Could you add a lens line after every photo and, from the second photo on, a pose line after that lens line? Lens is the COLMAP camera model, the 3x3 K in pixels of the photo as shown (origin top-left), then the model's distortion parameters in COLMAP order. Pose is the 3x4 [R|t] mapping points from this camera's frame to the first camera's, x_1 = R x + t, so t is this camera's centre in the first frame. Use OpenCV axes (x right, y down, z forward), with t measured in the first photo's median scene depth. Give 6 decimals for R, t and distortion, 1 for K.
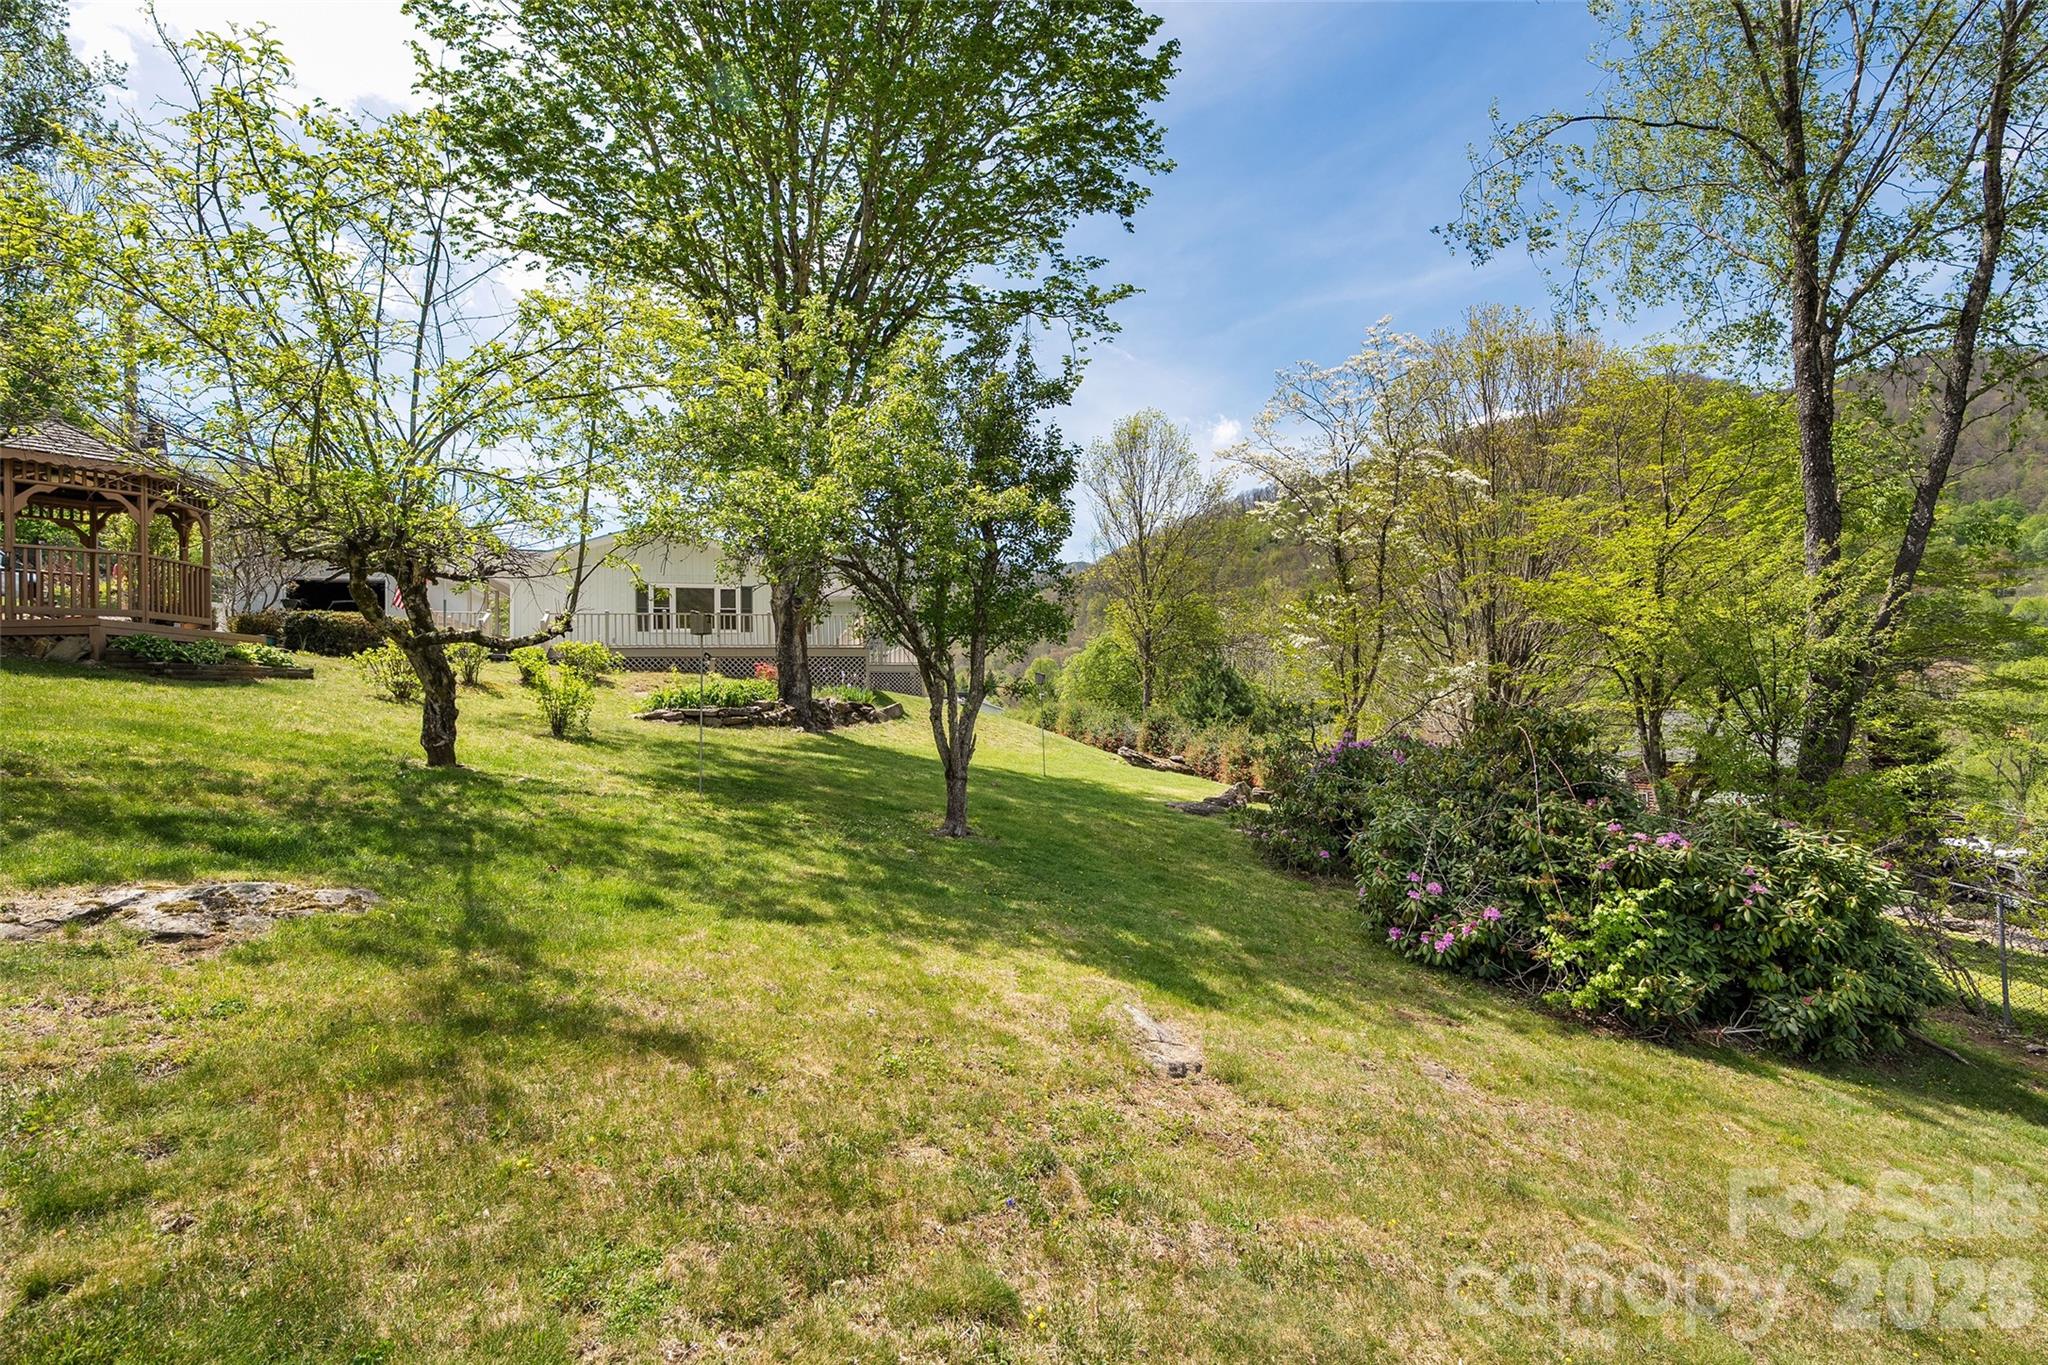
lens RADIAL K [[944.2, 0, 1028.8], [0, 944.2, 694.2], [0, 0, 1]] dist [-0.005628, -0.000590]
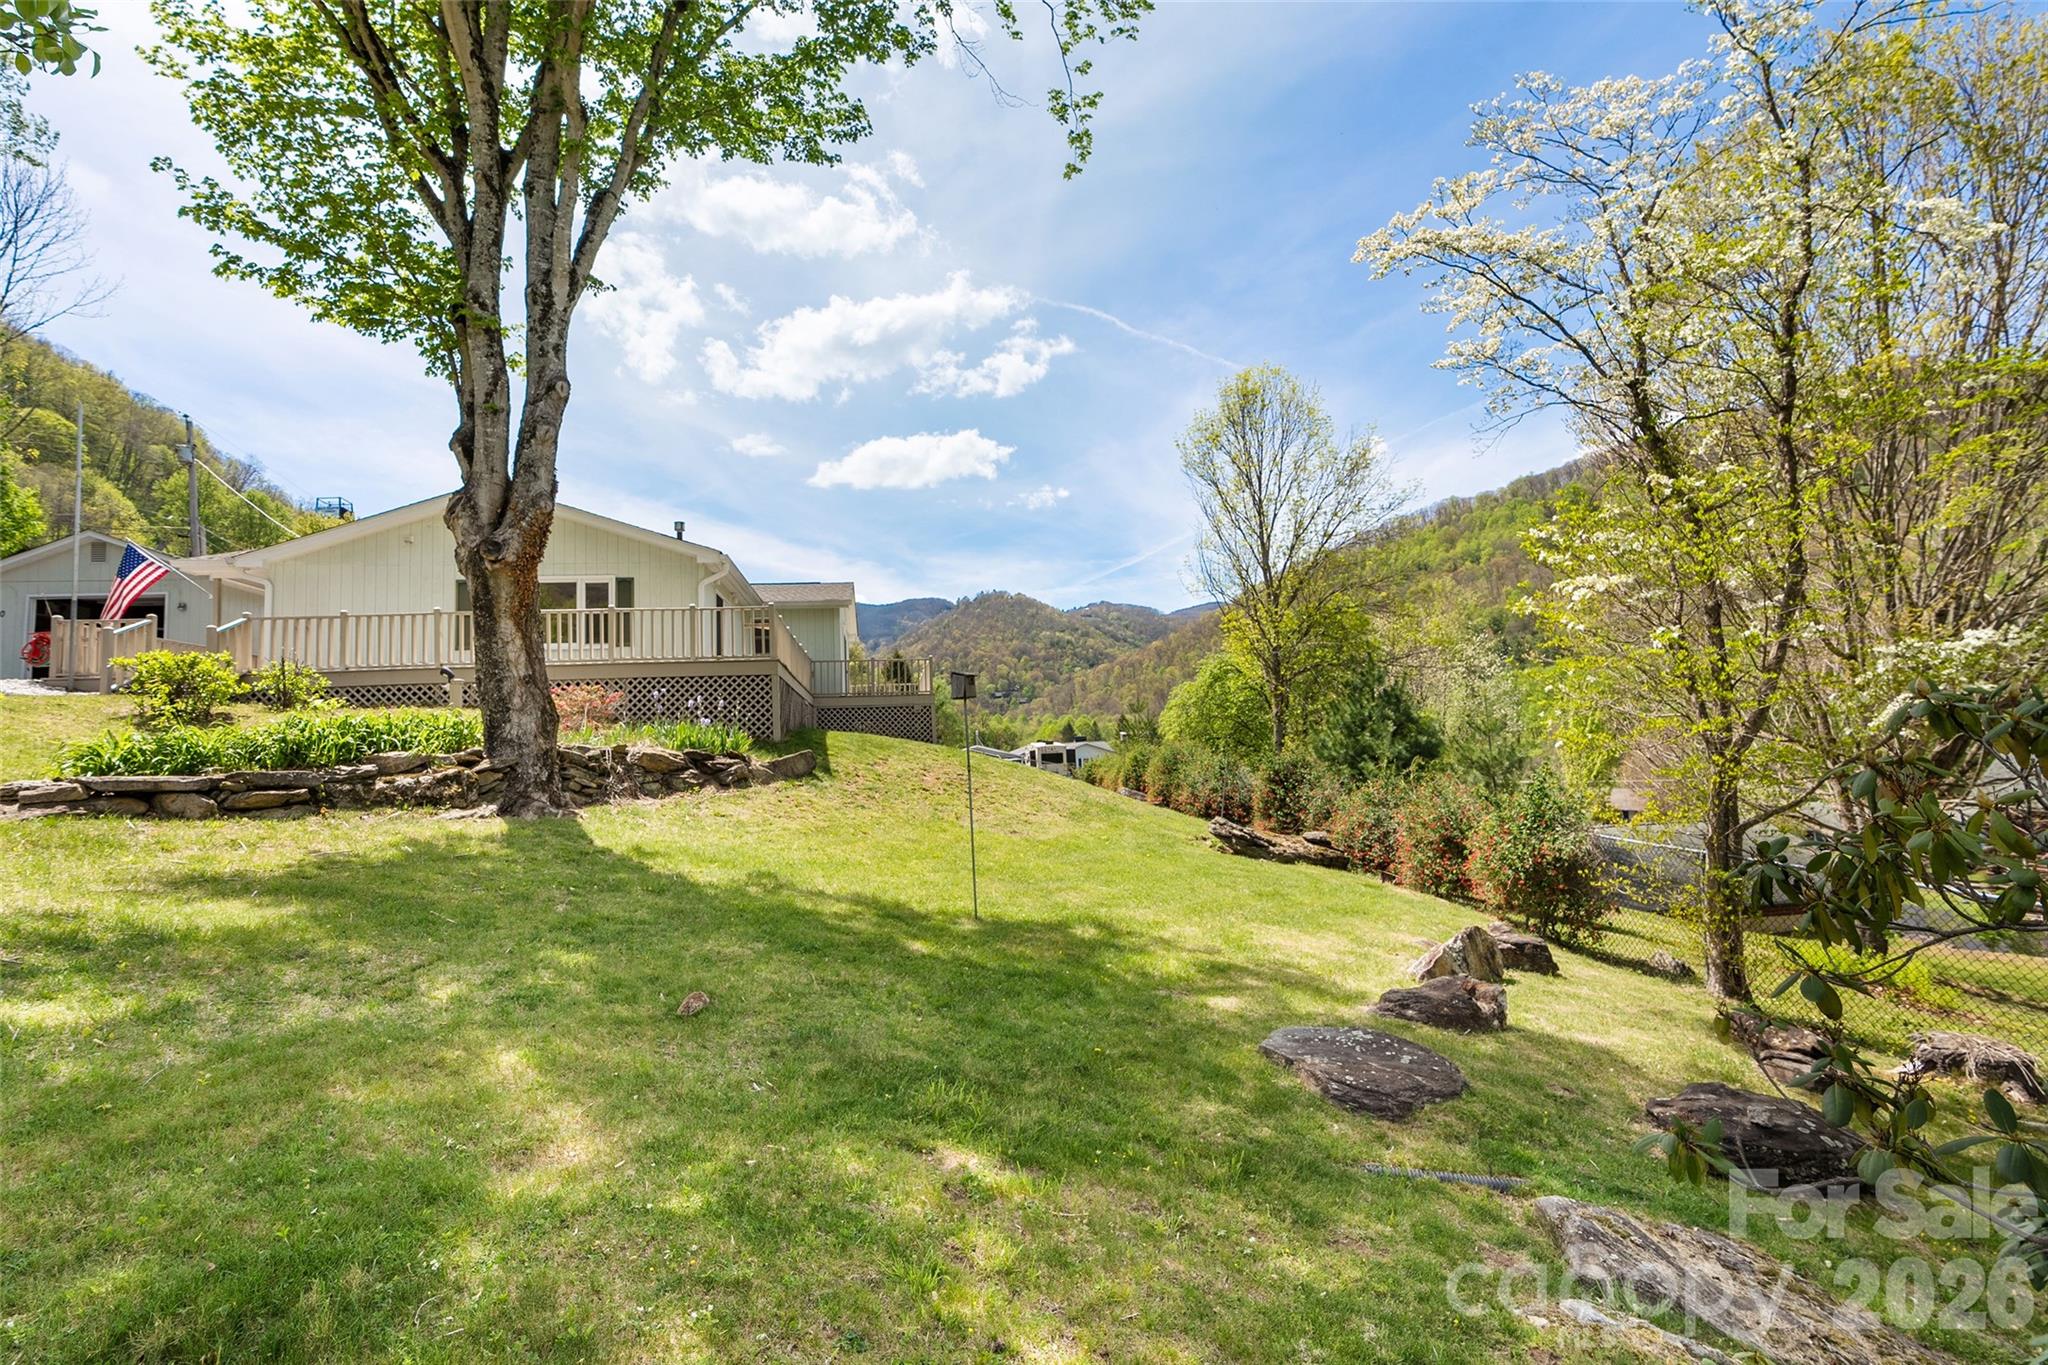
lens RADIAL K [[944.2, 0, 1010.5], [0, 944.2, 665.2], [0, 0, 1]] dist [-0.005628, -0.000590]
pose [[0.985856, -0.038031, -0.163220, 0.067982], [0.025103, 0.996434, -0.080551, 0.005979], [0.165701, 0.075315, 0.983296, 0.378450]]
